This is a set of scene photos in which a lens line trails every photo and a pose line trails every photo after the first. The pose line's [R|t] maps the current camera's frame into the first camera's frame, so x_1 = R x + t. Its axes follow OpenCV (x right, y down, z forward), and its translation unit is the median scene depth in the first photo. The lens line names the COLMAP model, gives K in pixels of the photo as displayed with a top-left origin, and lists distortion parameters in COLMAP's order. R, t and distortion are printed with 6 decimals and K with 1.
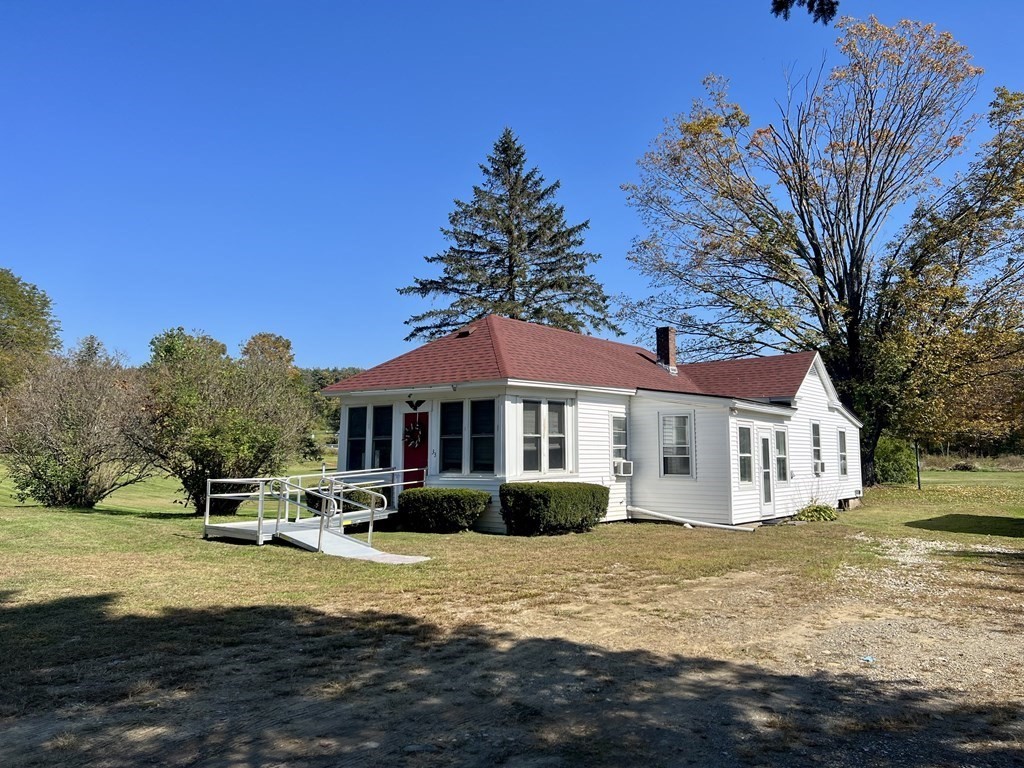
lens RADIAL K [[783.0, 0, 512.0], [0, 783.0, 384.0], [0, 0, 1]] dist [0.074605, -0.006280]
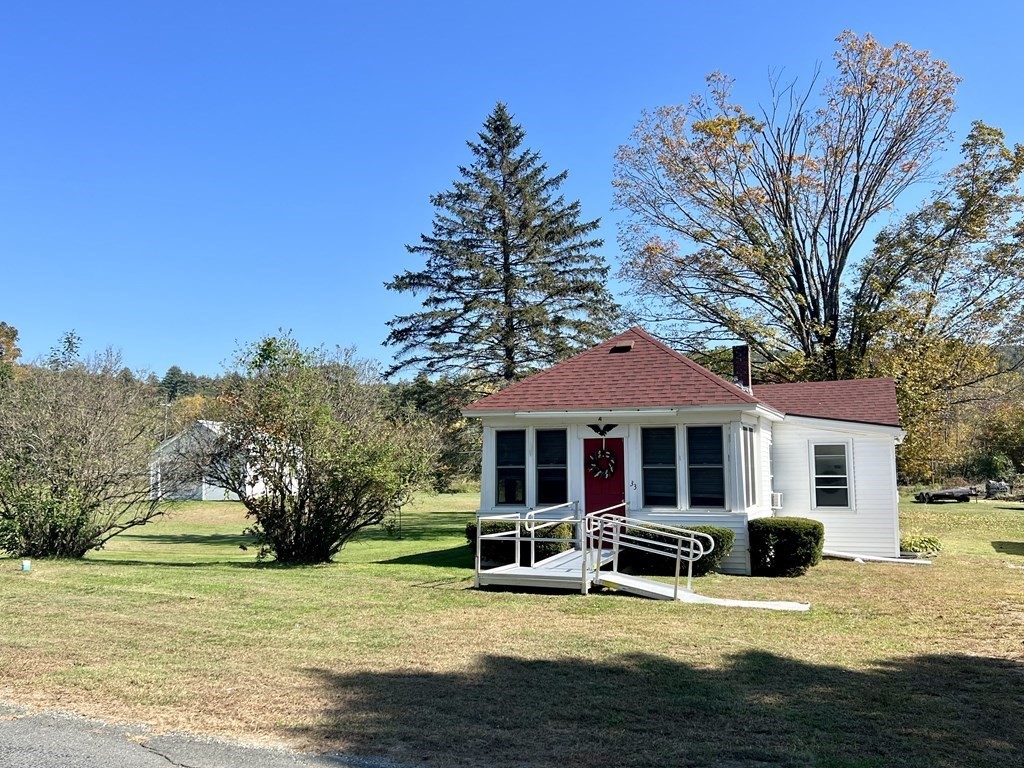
lens RADIAL K [[934.5, 0, 512.0], [0, 934.5, 384.0], [0, 0, 1]] dist [0.095231, 0.003804]
pose [[0.955292, 0.027665, 0.294368, -0.491315], [-0.024483, 0.999595, -0.014489, -0.006007], [-0.294650, 0.006635, 0.955582, 0.030545]]
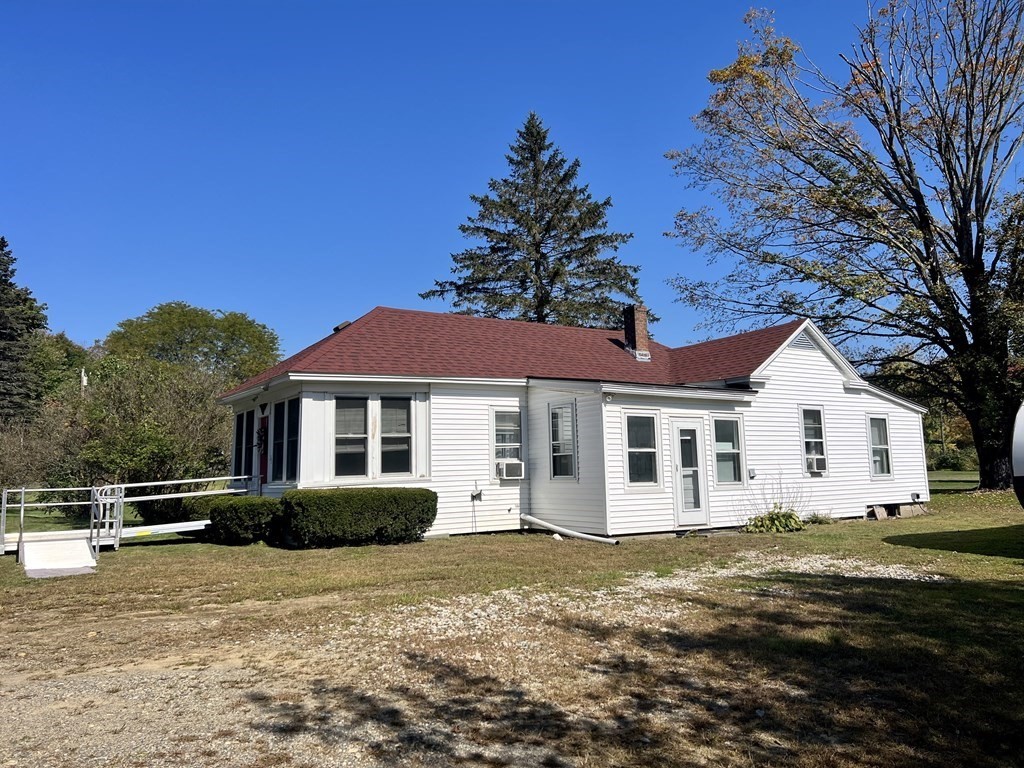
lens RADIAL K [[773.9, 0, 512.0], [0, 773.9, 384.0], [0, 0, 1]] dist [0.077657, -0.083718]
pose [[0.944981, -0.058499, -0.321851, 0.429533], [0.053676, 0.998274, -0.023847, 0.033297], [0.322690, 0.005260, 0.946490, 0.195346]]
